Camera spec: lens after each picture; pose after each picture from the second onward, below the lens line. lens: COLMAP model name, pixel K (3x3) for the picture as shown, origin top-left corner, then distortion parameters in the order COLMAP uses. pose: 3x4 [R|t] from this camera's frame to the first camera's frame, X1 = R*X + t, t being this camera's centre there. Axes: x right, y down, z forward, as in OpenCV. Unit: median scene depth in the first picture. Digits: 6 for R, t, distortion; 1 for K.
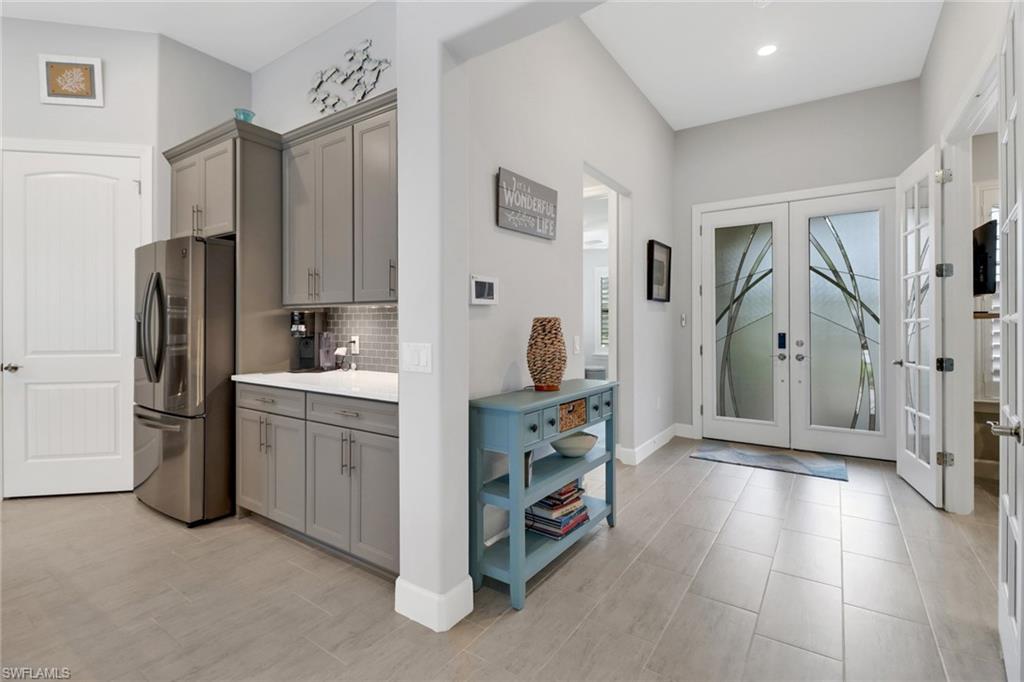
lens RADIAL K [[476.6, 0, 514.2], [0, 476.6, 326.1], [0, 0, 1]] dist [0.000038, -0.000376]
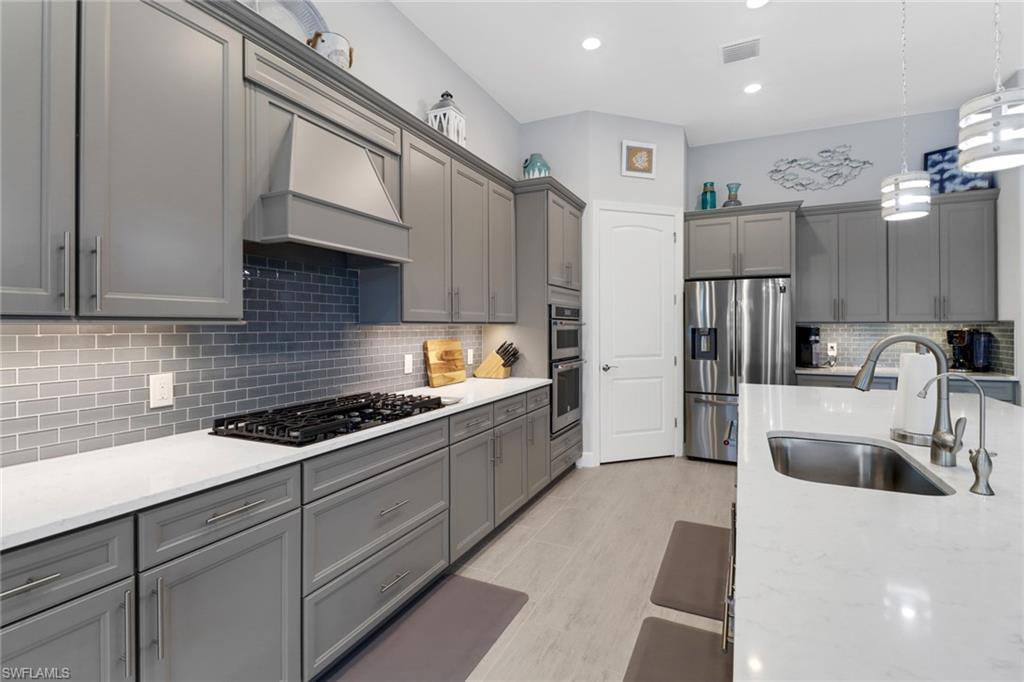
lens RADIAL K [[476.6, 0, 514.2], [0, 476.6, 326.1], [0, 0, 1]] dist [0.000038, -0.000376]
pose [[0.990035, -0.000663, 0.140819, -1.495043], [0.001913, 0.999960, -0.008740, -0.020086], [-0.140808, 0.008922, 0.989997, -0.319096]]
